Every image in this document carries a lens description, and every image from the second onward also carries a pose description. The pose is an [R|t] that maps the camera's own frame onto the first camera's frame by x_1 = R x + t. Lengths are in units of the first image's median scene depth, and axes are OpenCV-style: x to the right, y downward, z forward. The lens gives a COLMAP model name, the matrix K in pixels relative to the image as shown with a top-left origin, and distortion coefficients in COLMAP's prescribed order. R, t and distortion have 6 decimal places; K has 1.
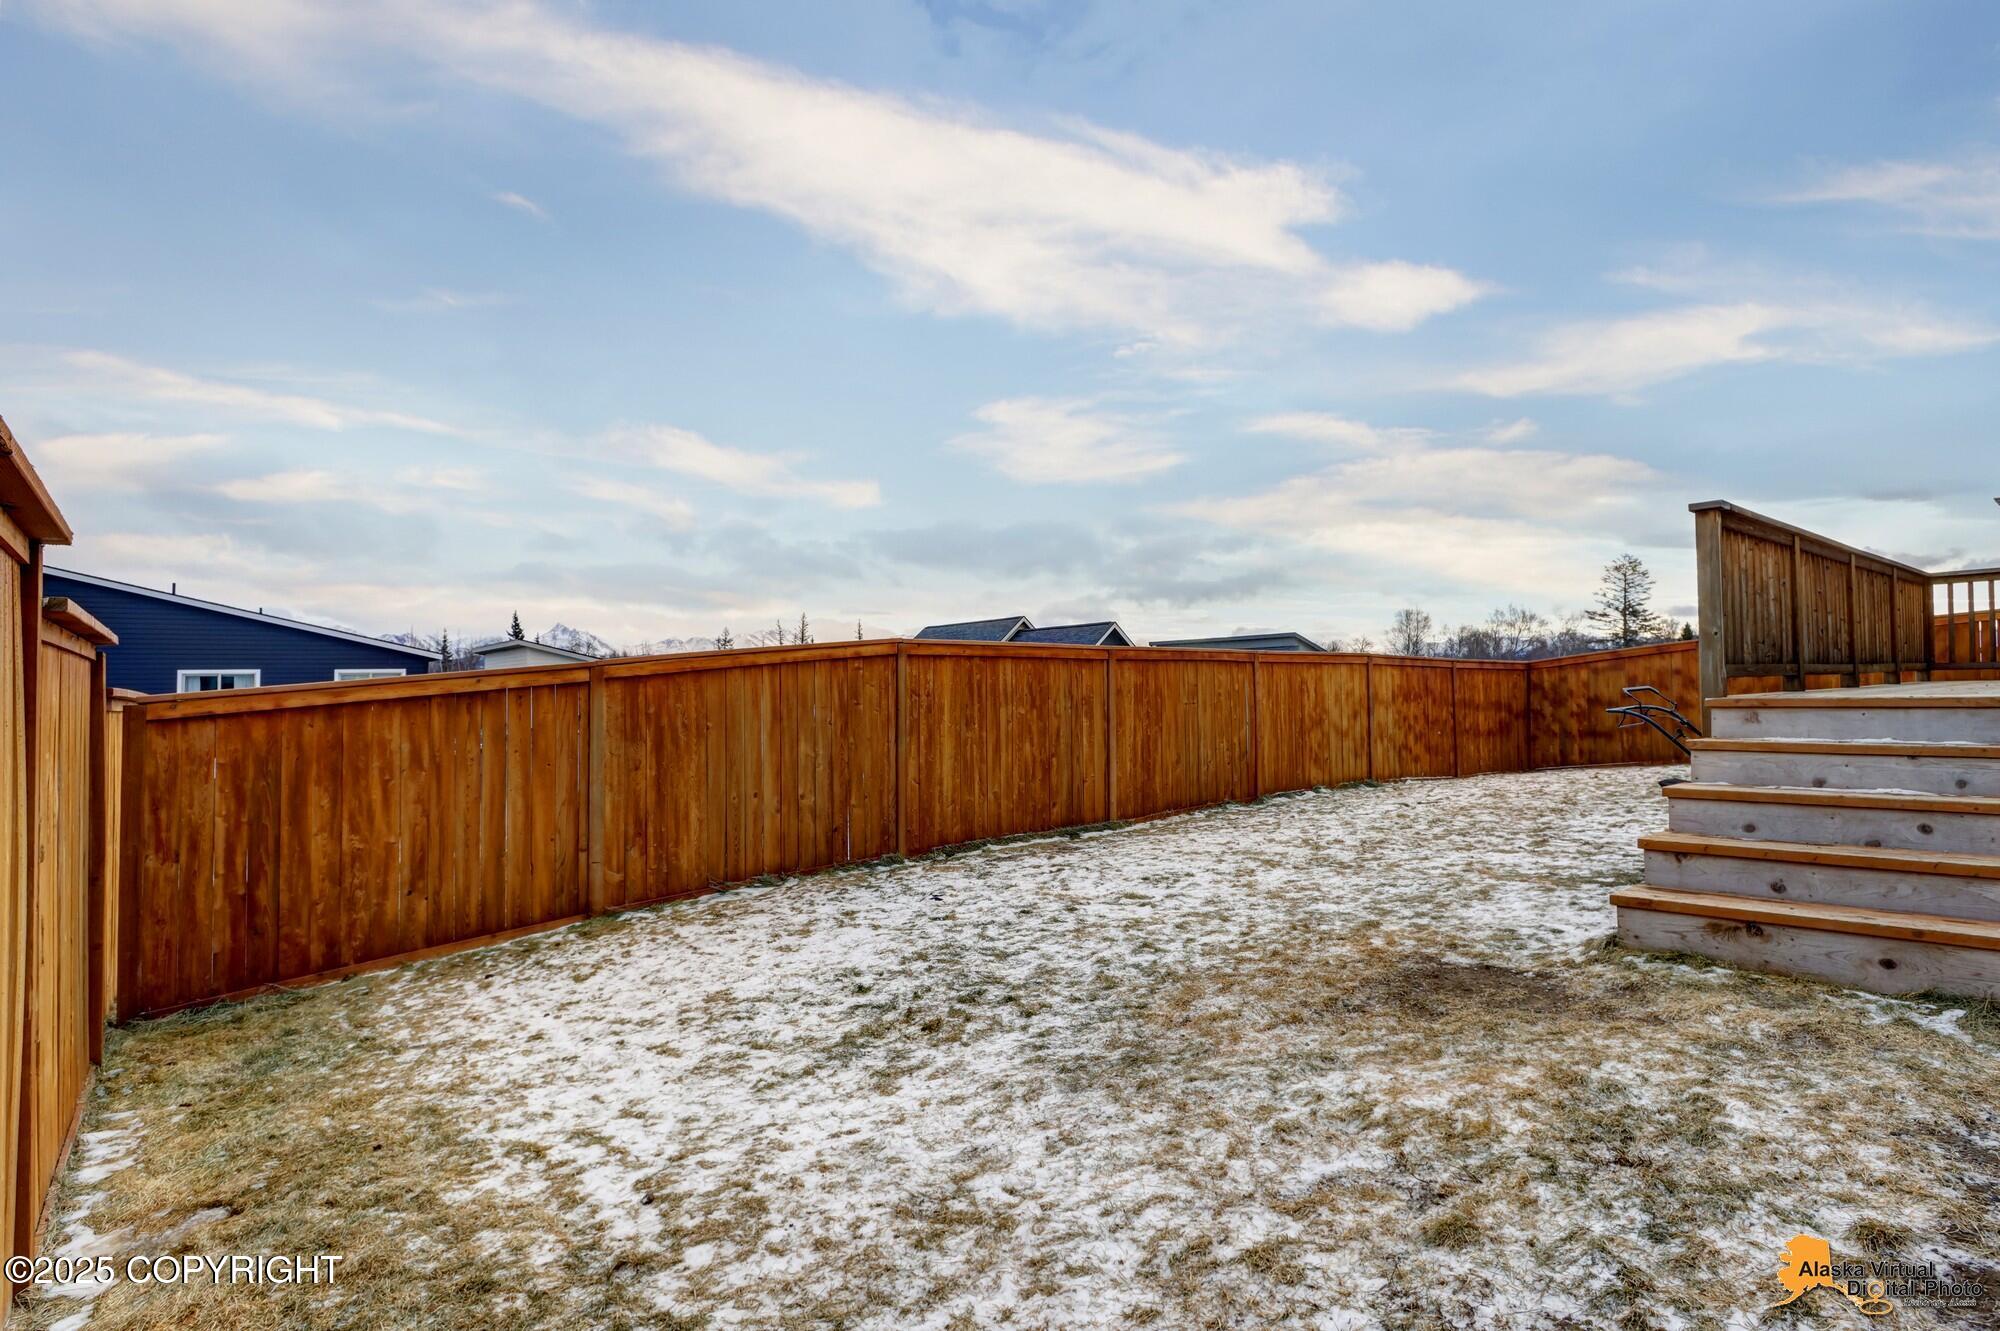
lens RADIAL K [[983.0, 0, 991.0], [0, 983.0, 690.7], [0, 0, 1]] dist [0.001791, 0.000553]
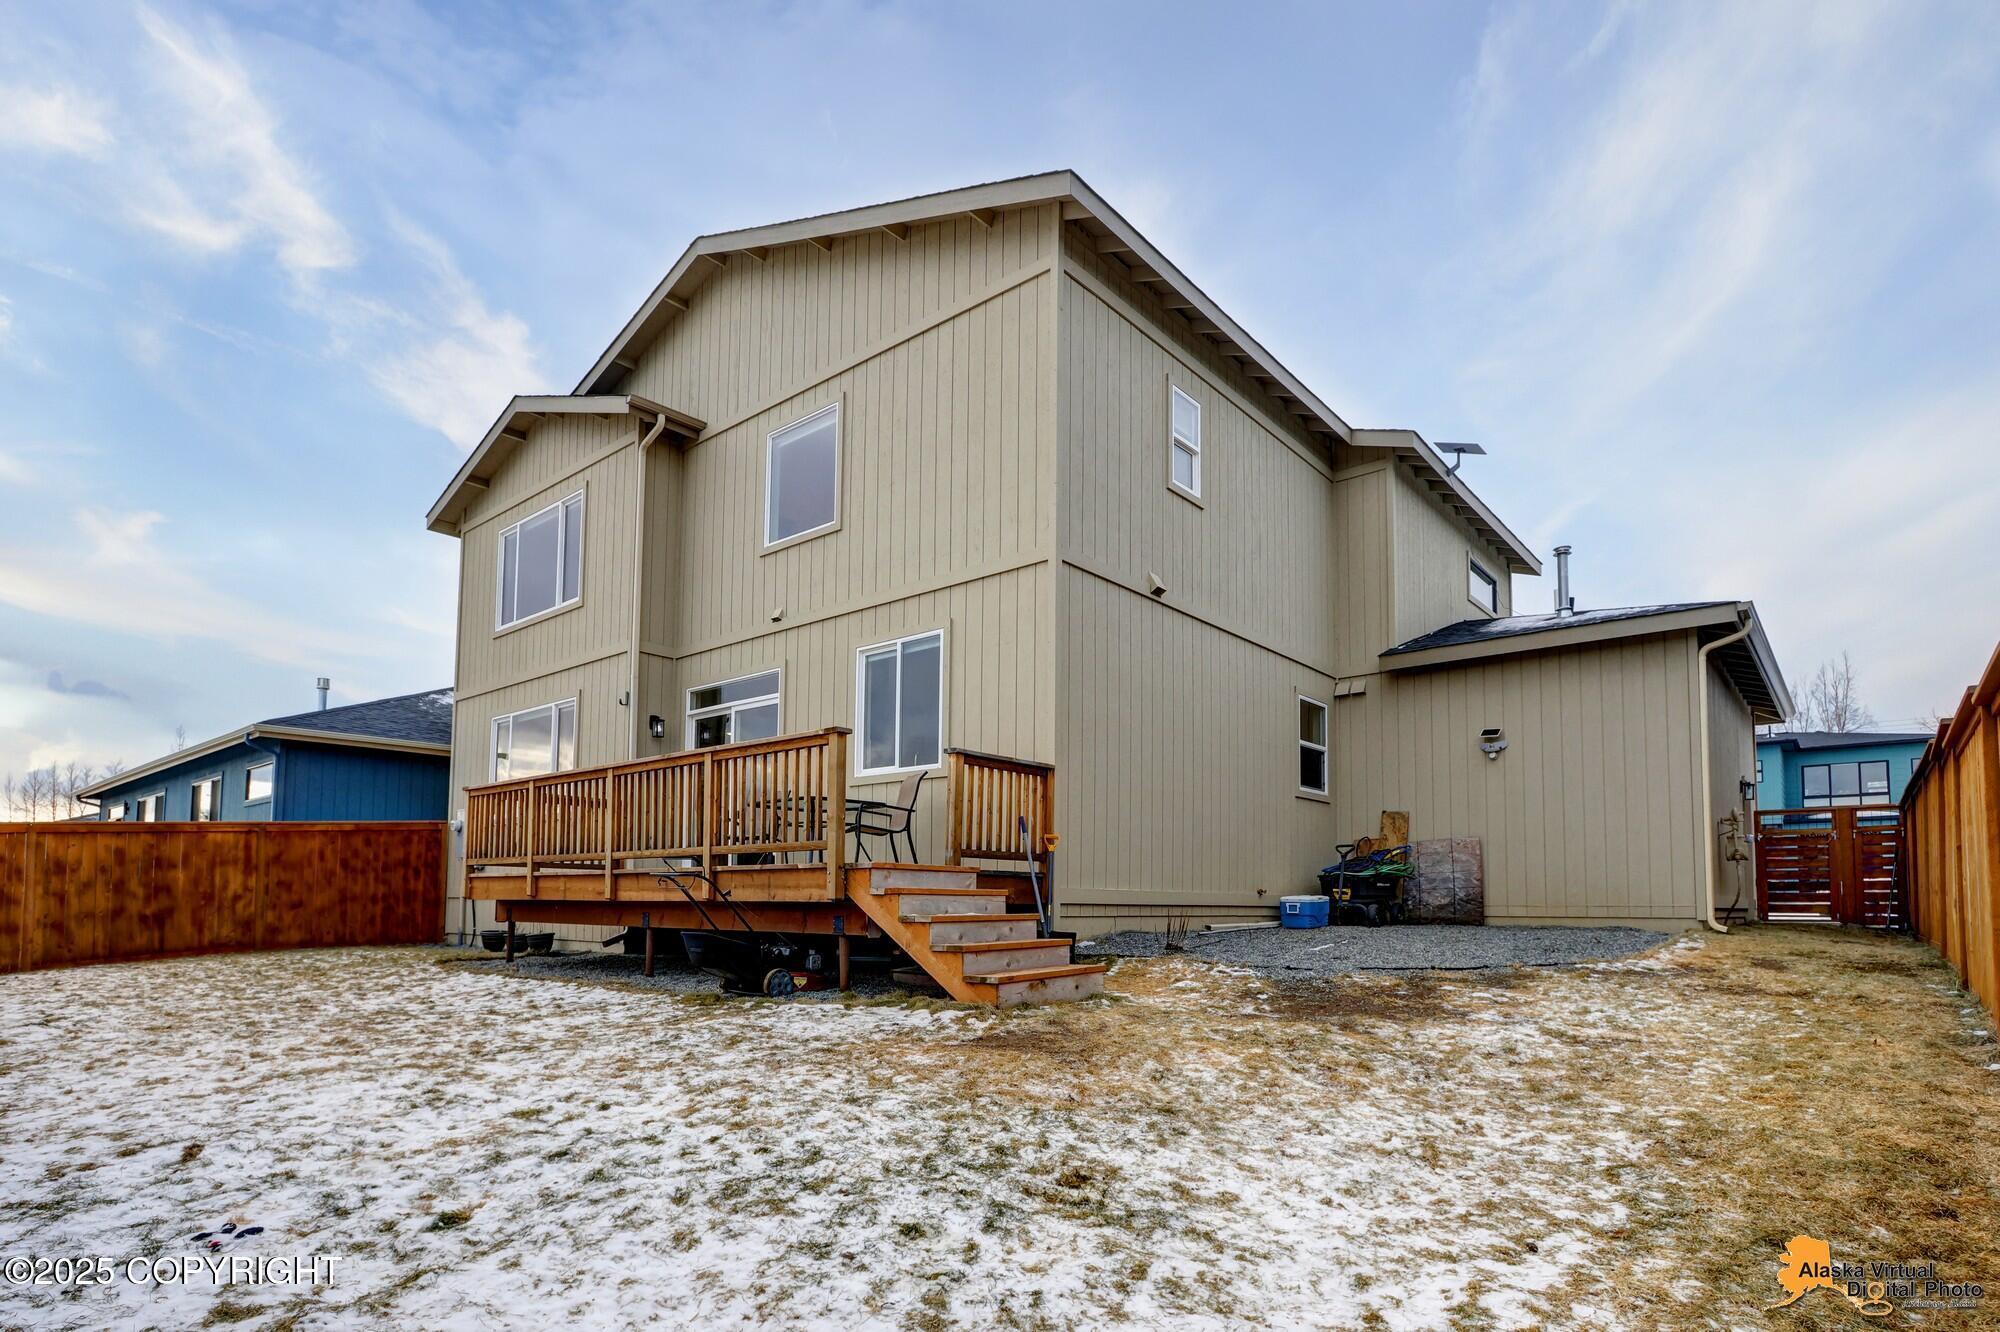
lens RADIAL K [[983.0, 0, 991.0], [0, 983.0, 691.2], [0, 0, 1]] dist [0.001791, 0.000553]
pose [[-0.172462, 0.232644, 0.957149, -1.284081], [-0.001178, 0.971659, -0.236383, 0.165576], [-0.985015, -0.041895, -0.167301, 1.620284]]
